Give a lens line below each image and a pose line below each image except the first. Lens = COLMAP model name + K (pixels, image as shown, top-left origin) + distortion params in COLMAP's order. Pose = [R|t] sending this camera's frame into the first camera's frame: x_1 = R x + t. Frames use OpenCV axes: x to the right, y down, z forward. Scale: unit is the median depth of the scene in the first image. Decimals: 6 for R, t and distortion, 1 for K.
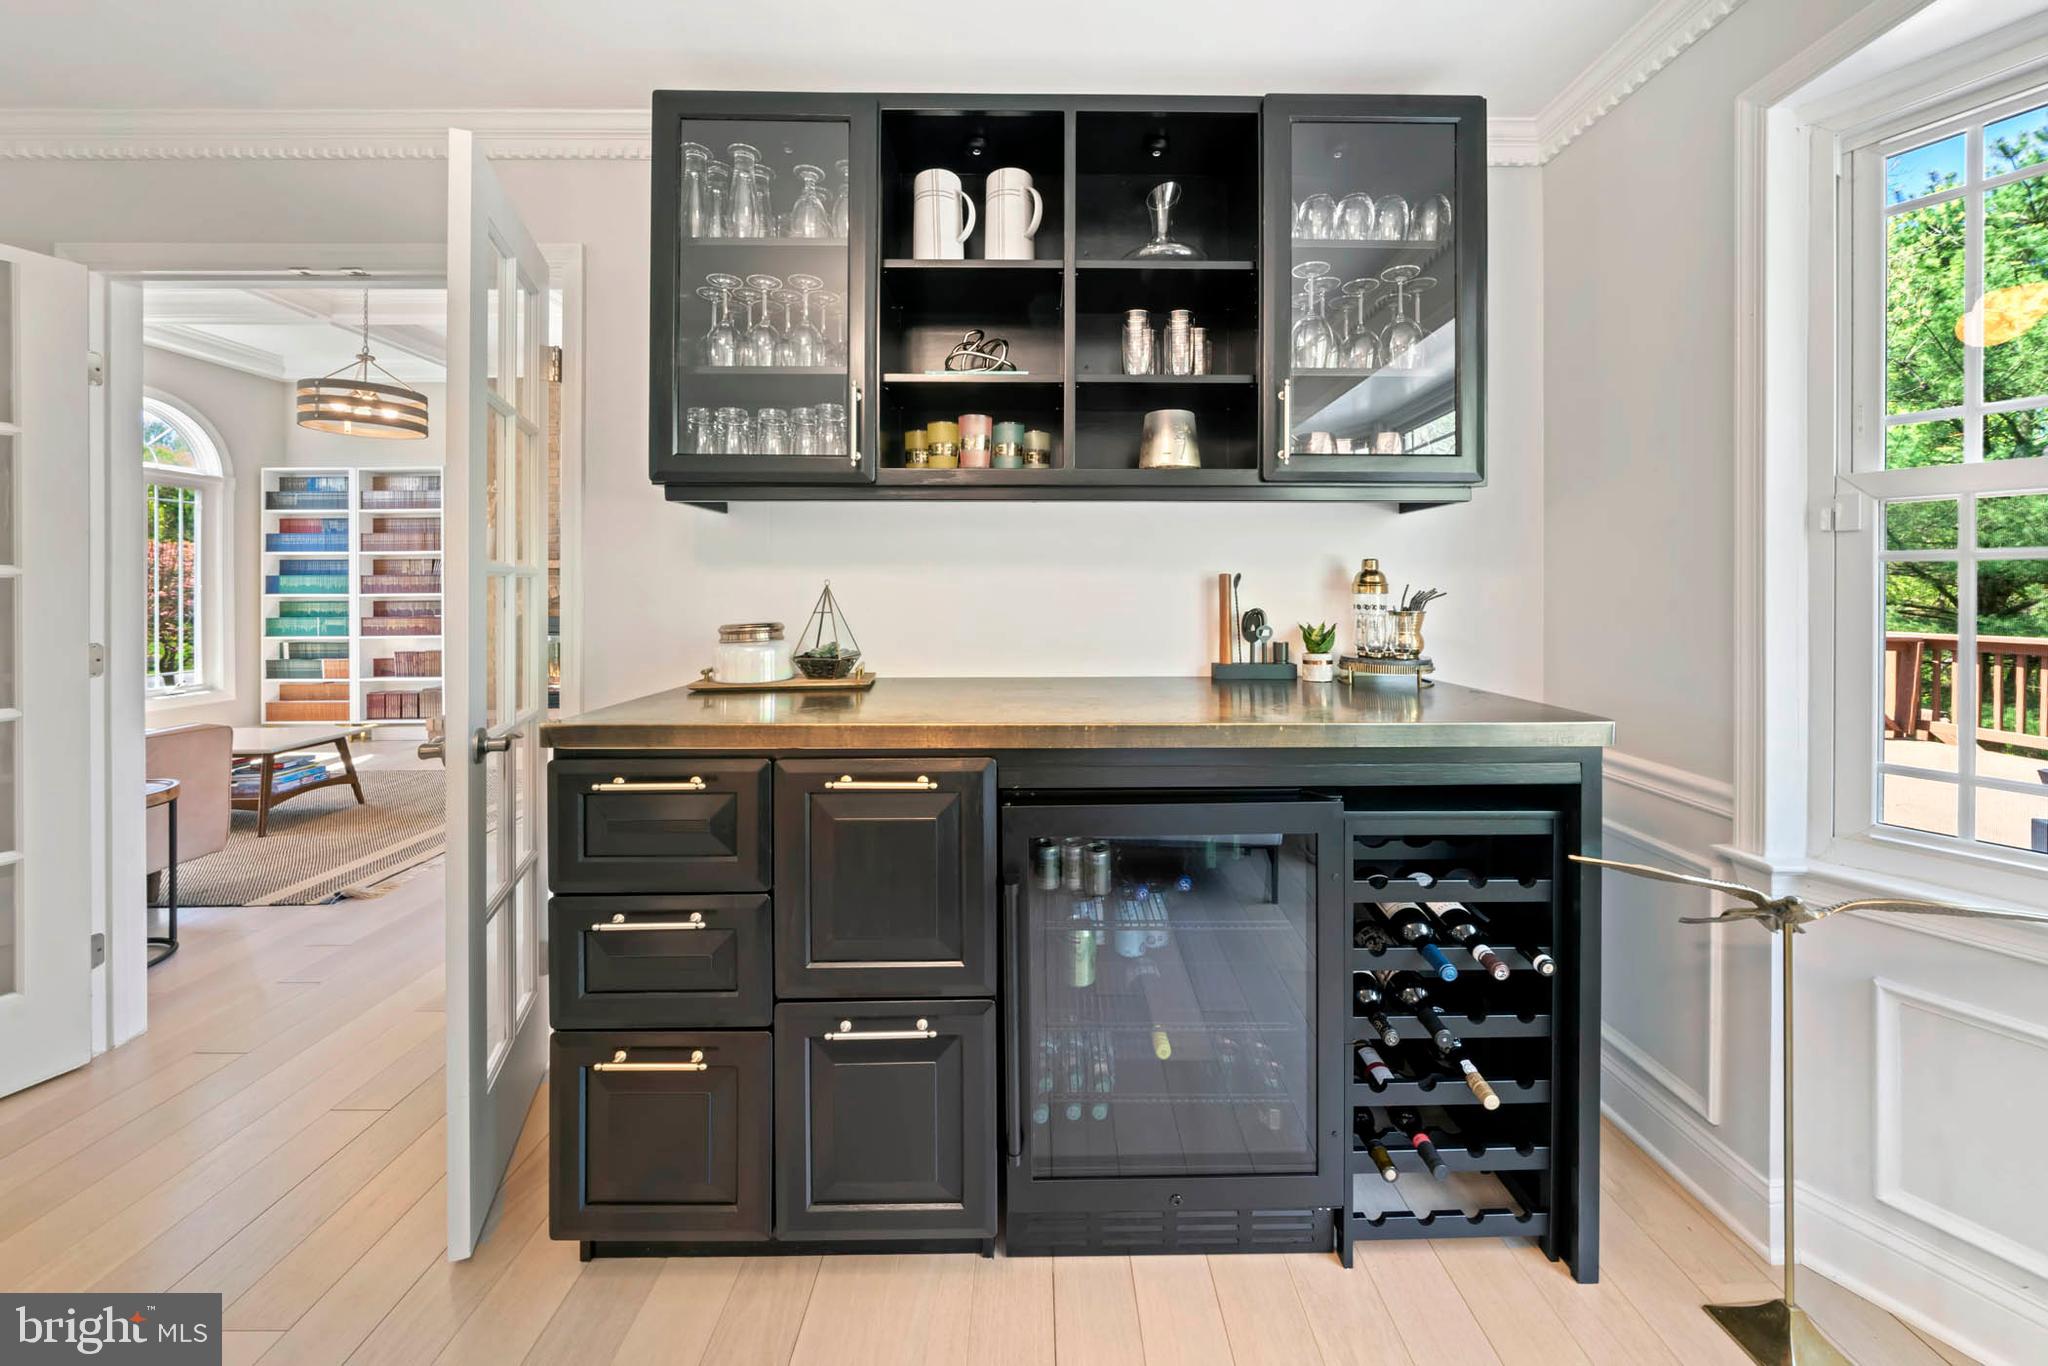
lens RADIAL K [[721.4, 0, 1042.0], [0, 721.4, 595.7], [0, 0, 1]] dist [-0.004035, -0.000232]
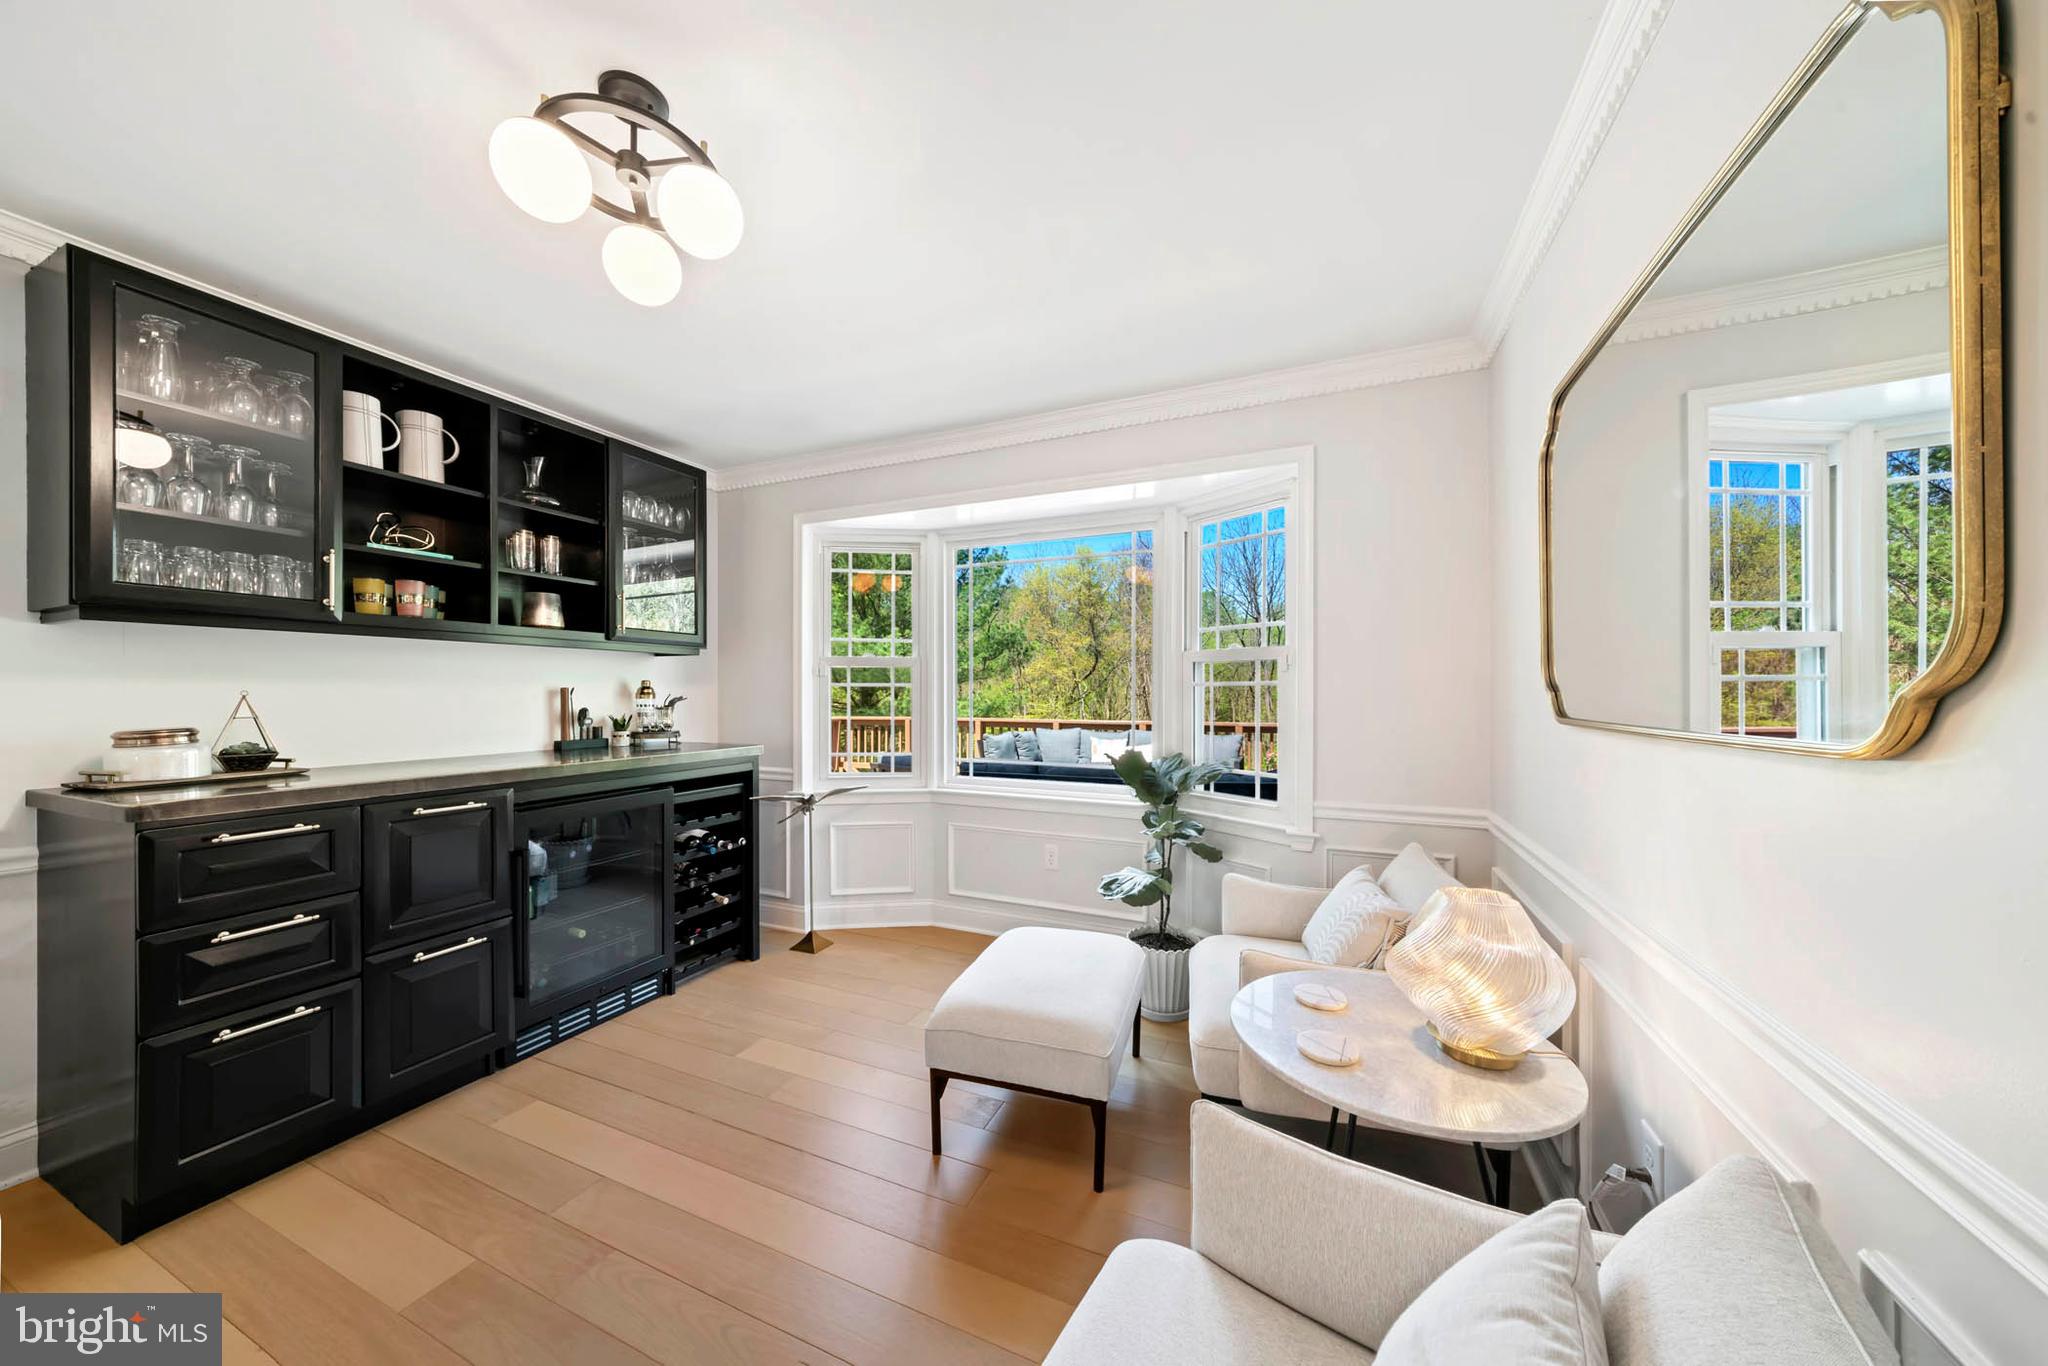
lens RADIAL K [[685.8, 0, 1017.8], [0, 685.8, 695.6], [0, 0, 1]] dist [0.051251, 0.000000]
pose [[0.420521, -0.005414, 0.907266, -0.883064], [0.011703, 0.999931, 0.000542, 0.000229], [-0.907207, 0.010390, 0.420556, -0.733582]]
